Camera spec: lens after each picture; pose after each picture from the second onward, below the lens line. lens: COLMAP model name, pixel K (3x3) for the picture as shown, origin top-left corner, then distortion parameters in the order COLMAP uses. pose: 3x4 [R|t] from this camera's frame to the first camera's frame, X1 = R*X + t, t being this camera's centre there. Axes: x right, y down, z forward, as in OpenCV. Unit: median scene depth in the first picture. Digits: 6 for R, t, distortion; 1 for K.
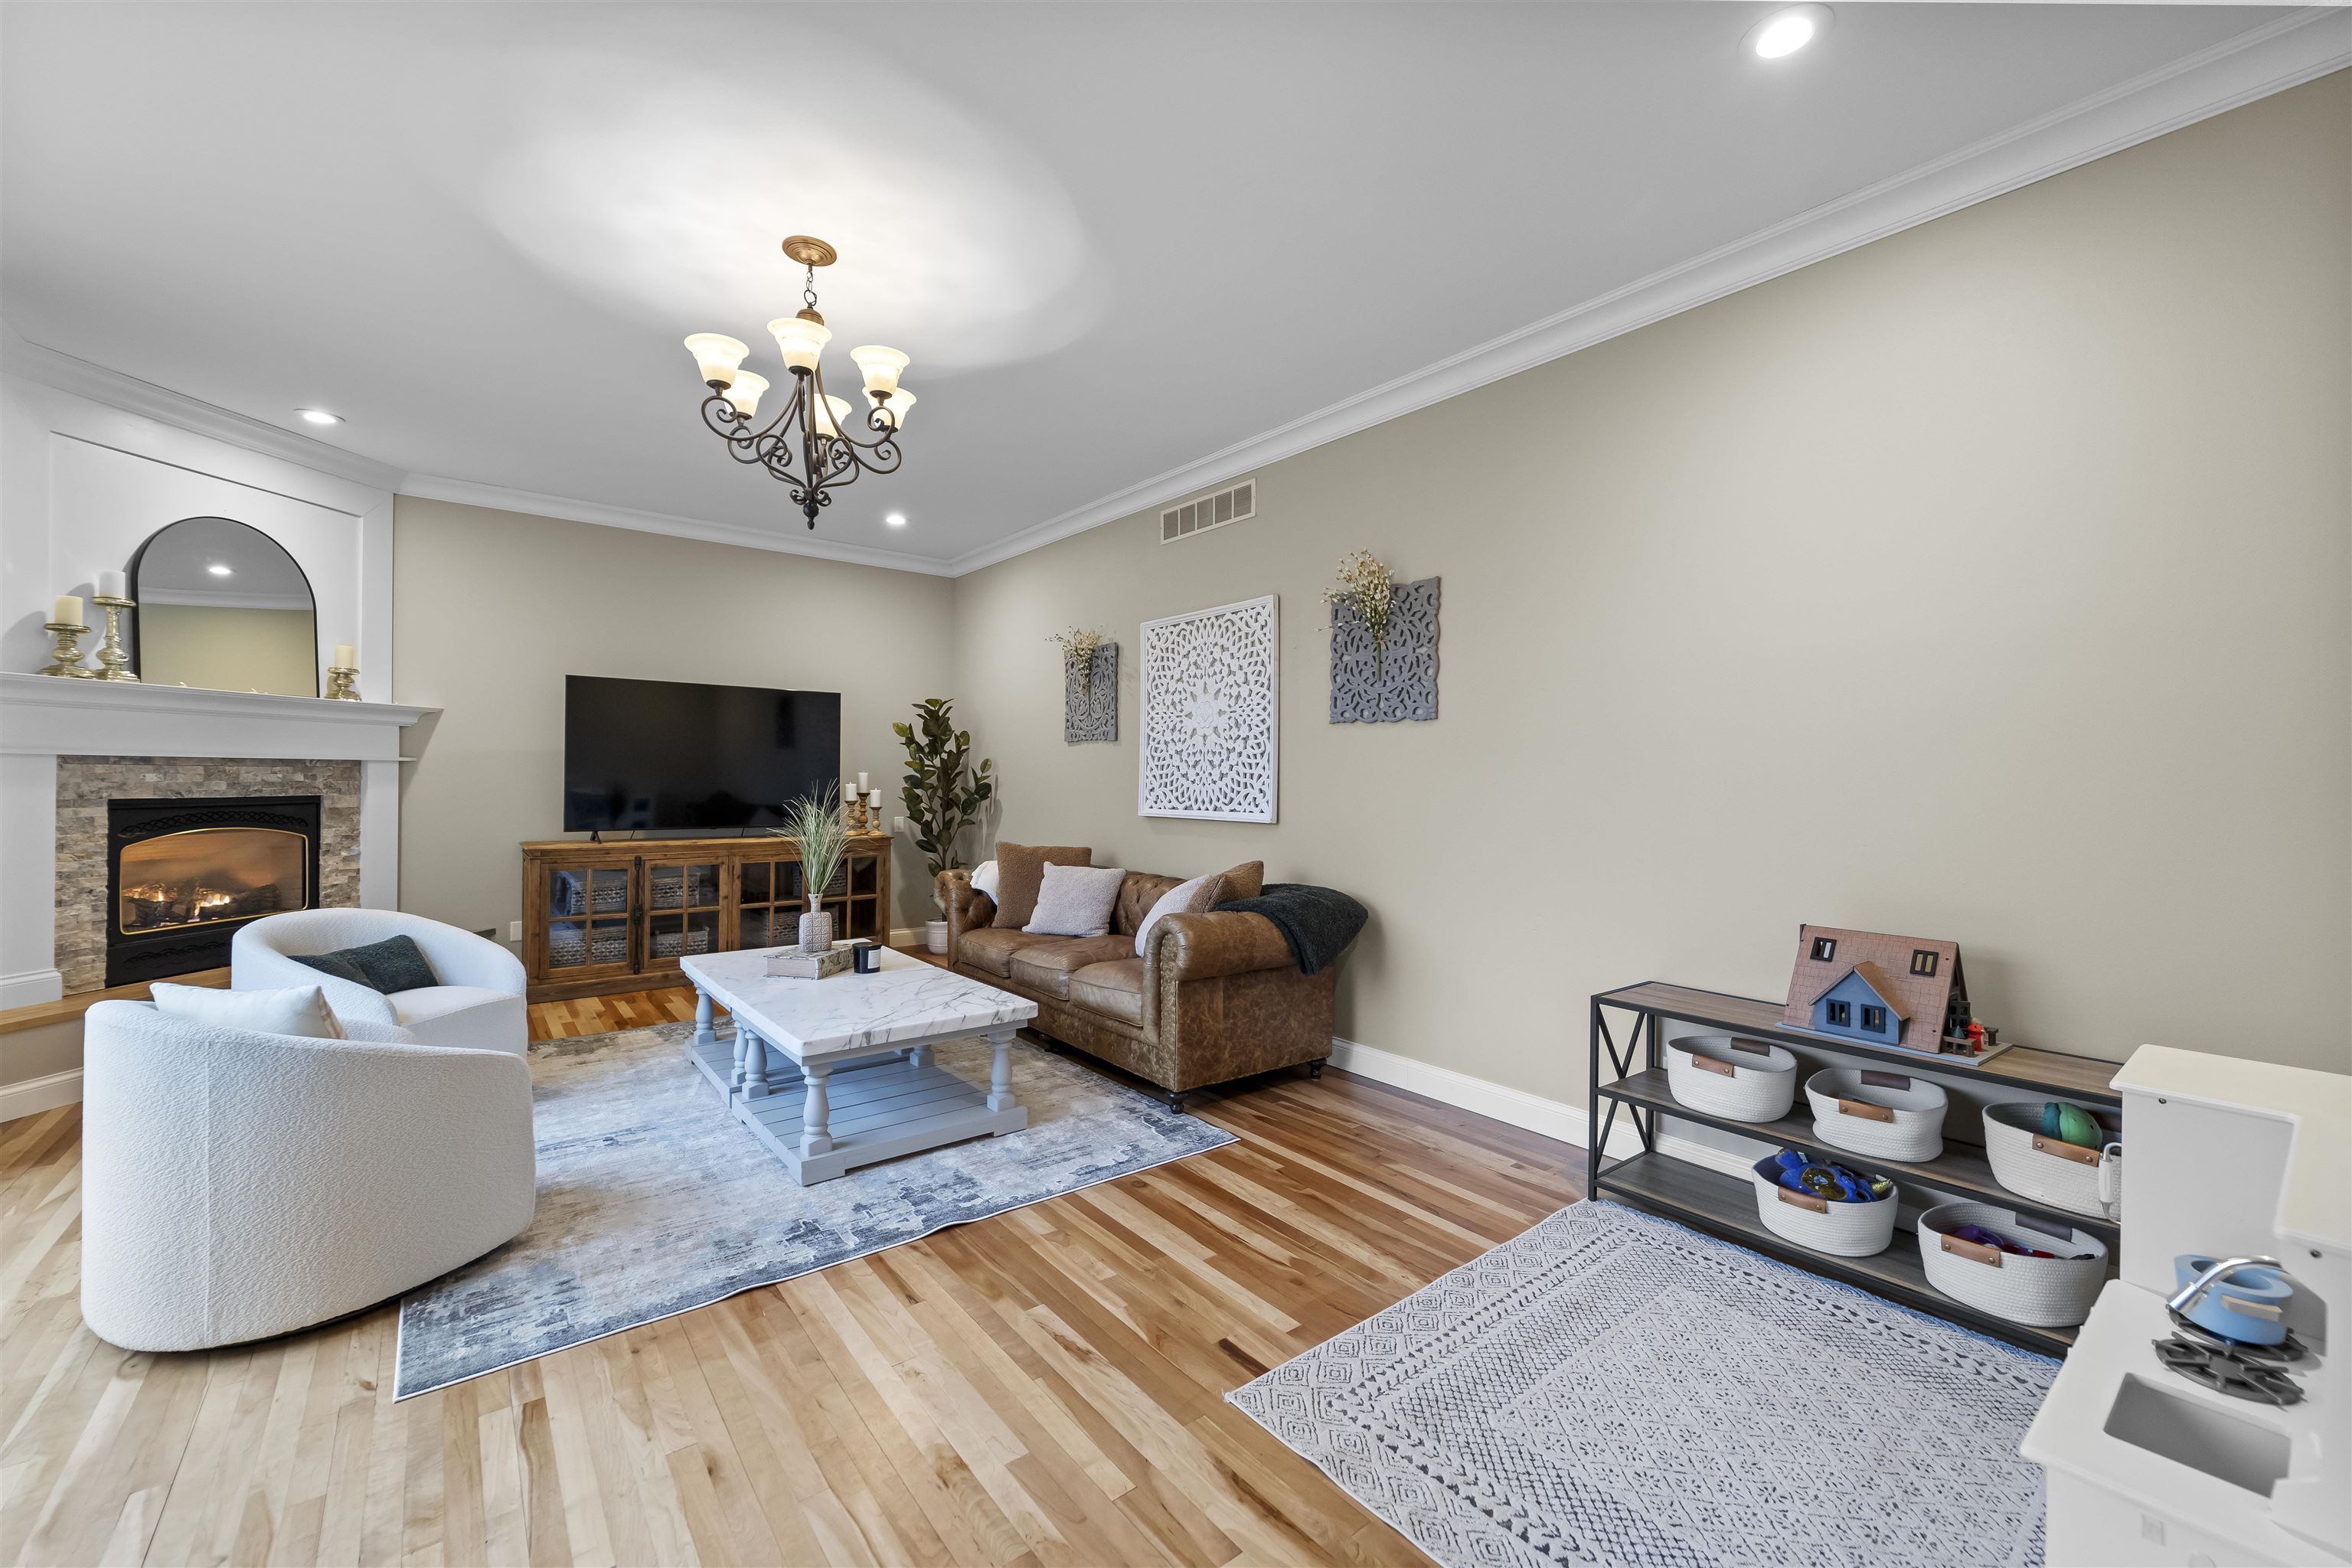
lens RADIAL K [[940.2, 0, 1172.5], [0, 940.2, 780.1], [0, 0, 1]] dist [-0.000337, -0.001534]
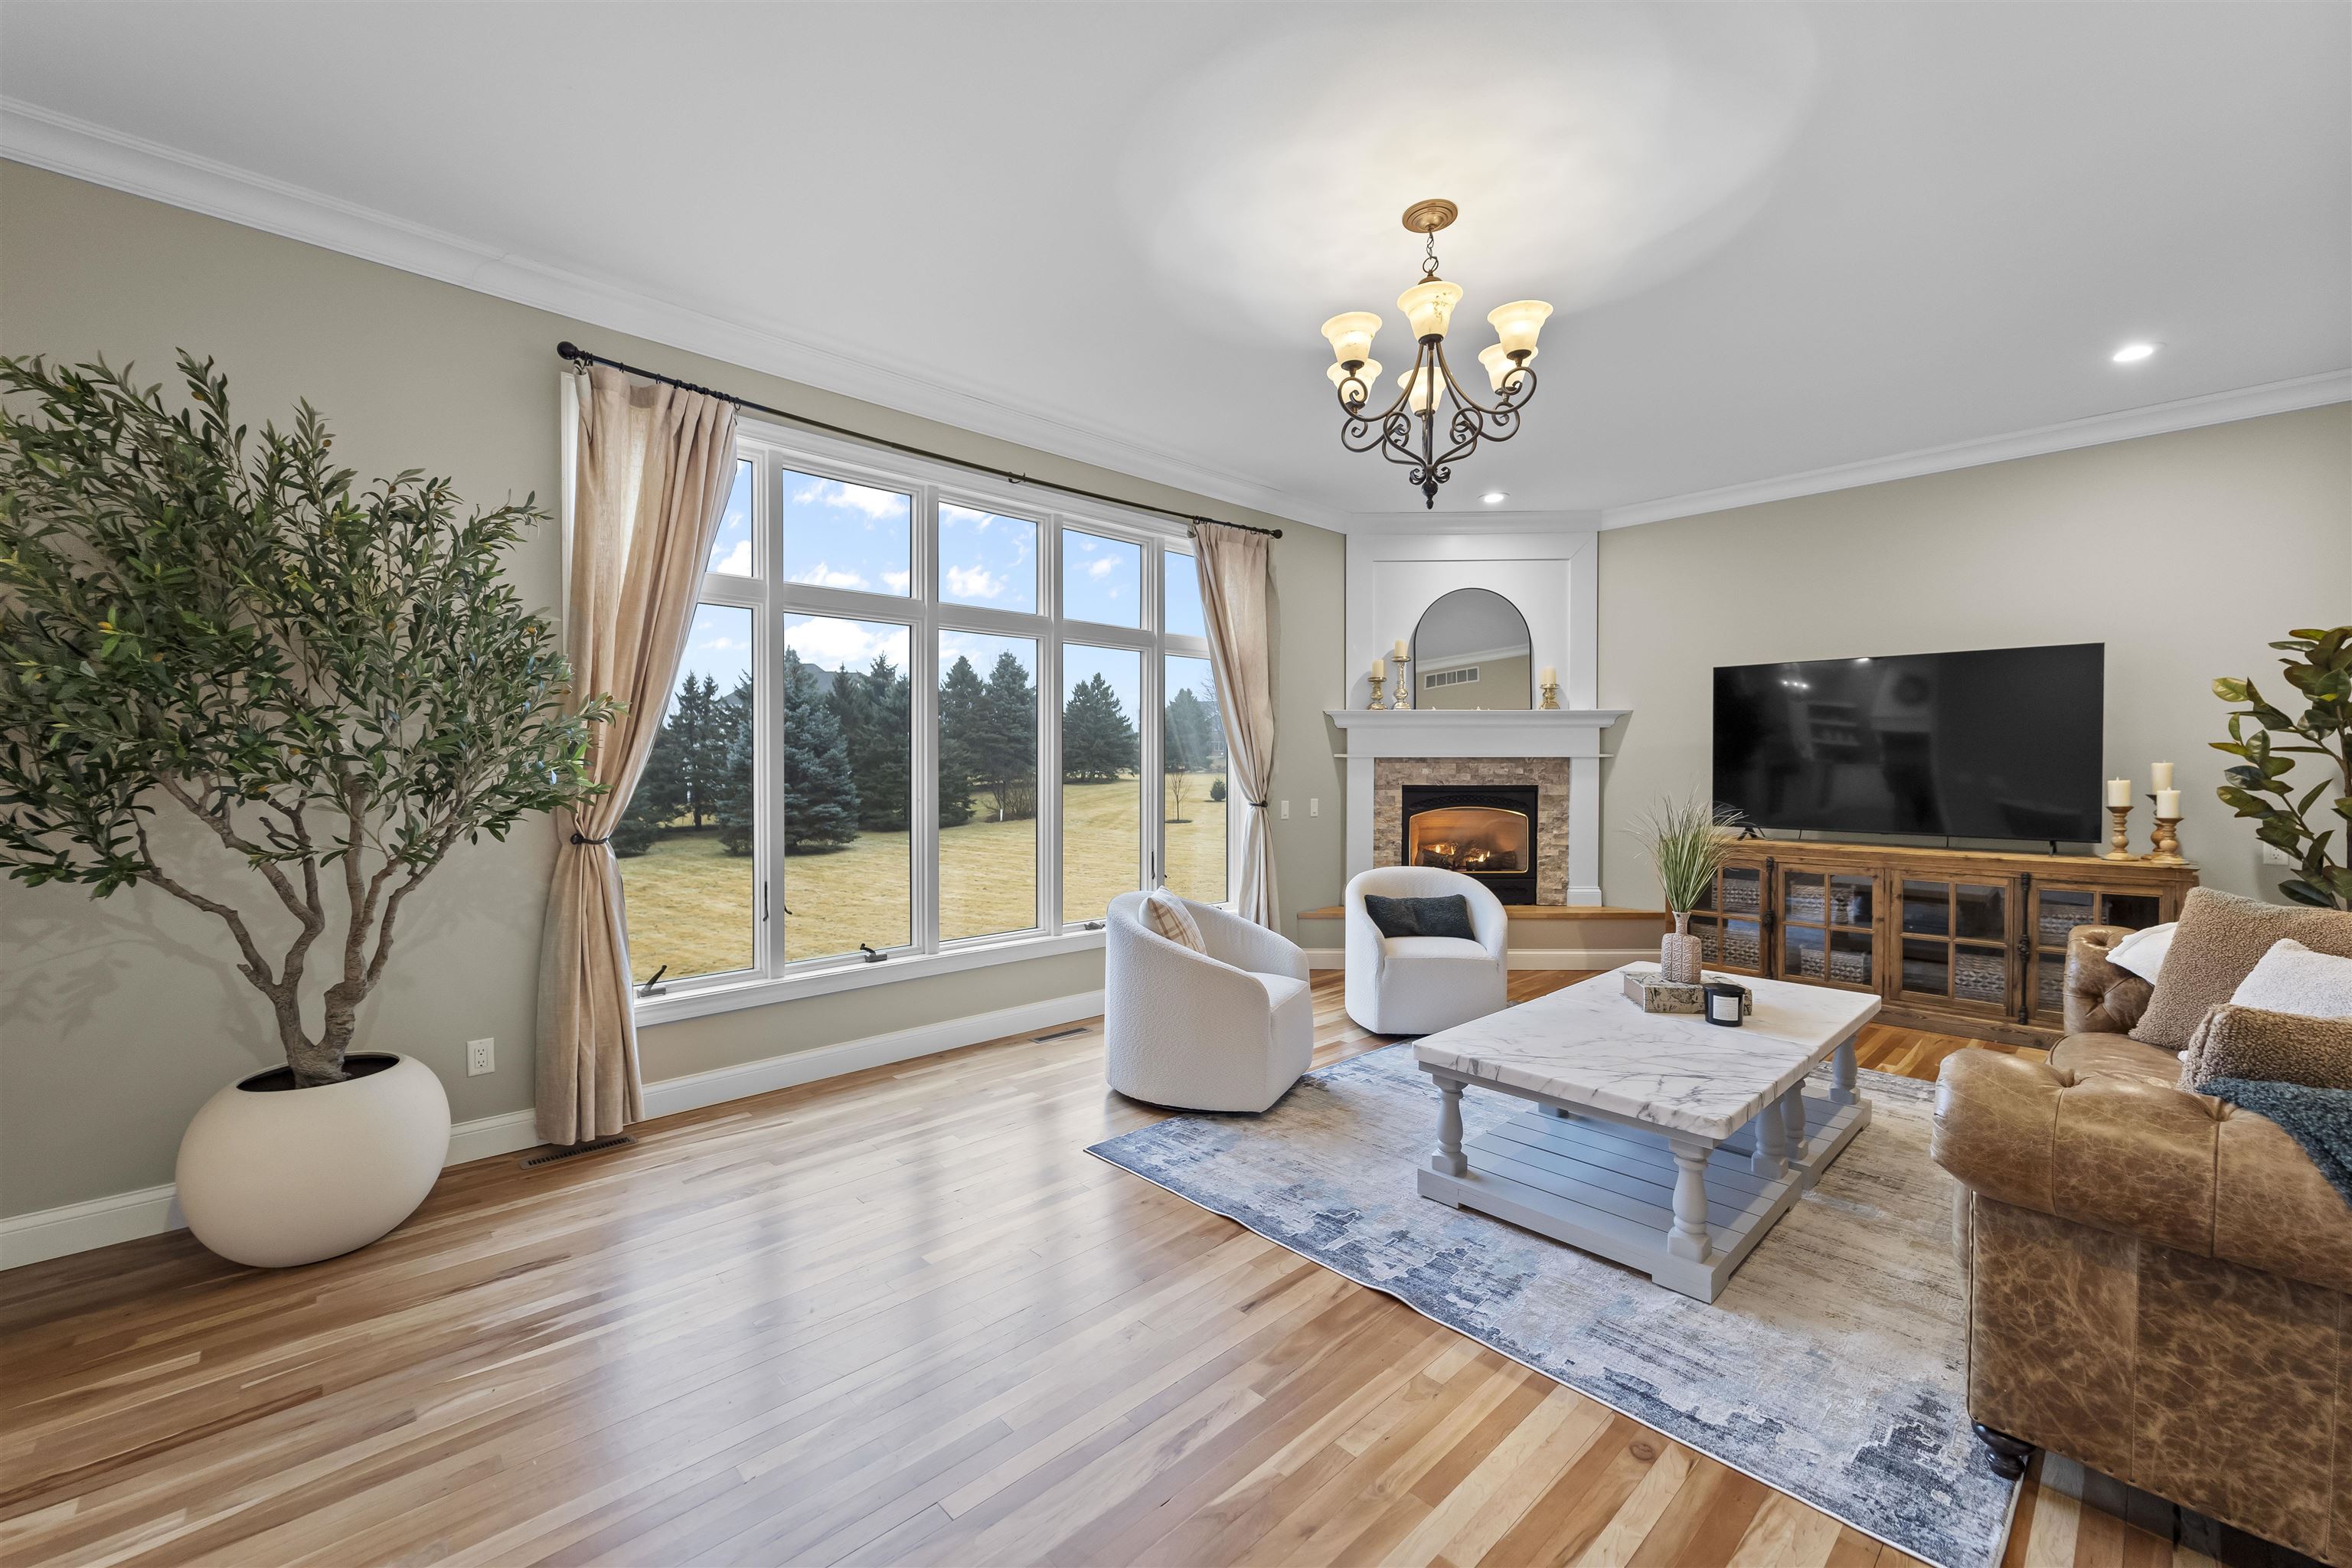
lens RADIAL K [[940.2, 0, 1189.4], [0, 940.2, 776.6], [0, 0, 1]] dist [-0.000337, -0.001534]
pose [[0.093760, 0.004197, -0.995586, 0.419387], [-0.003505, 0.999986, 0.003885, 0.001580], [0.995589, 0.003125, 0.093774, 0.523386]]
